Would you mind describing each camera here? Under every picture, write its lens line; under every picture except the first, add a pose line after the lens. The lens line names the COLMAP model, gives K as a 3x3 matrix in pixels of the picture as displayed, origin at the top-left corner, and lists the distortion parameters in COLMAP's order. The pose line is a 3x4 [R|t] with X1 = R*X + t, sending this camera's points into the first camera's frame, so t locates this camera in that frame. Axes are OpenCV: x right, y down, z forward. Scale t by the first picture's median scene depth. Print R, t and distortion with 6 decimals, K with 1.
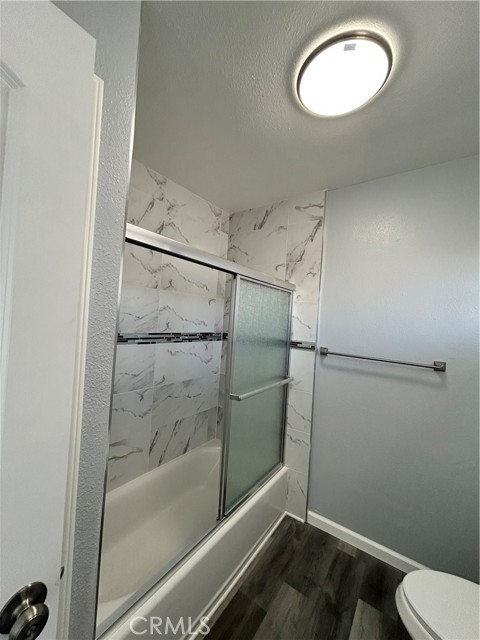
lens RADIAL K [[257.6, 0, 240.6], [0, 257.6, 318.7], [0, 0, 1]] dist [-0.000971, 0.000476]
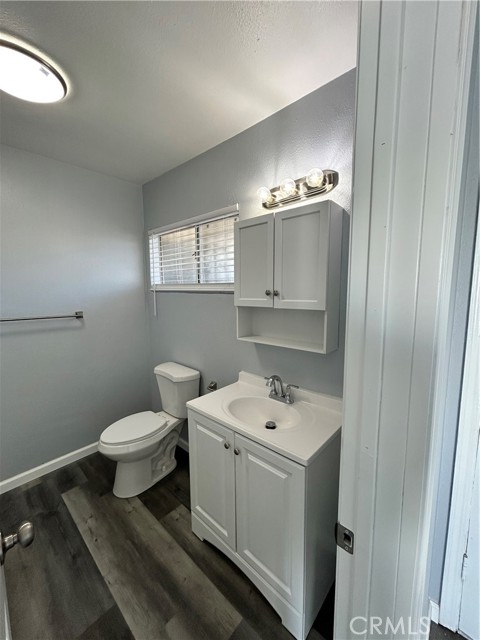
lens RADIAL K [[257.6, 0, 240.6], [0, 257.6, 318.7], [0, 0, 1]] dist [-0.000971, 0.000476]
pose [[0.123900, -0.176364, 0.976496, -0.531701], [0.011283, 0.984265, 0.176335, -0.037281], [-0.992231, -0.010830, 0.123940, -0.078551]]
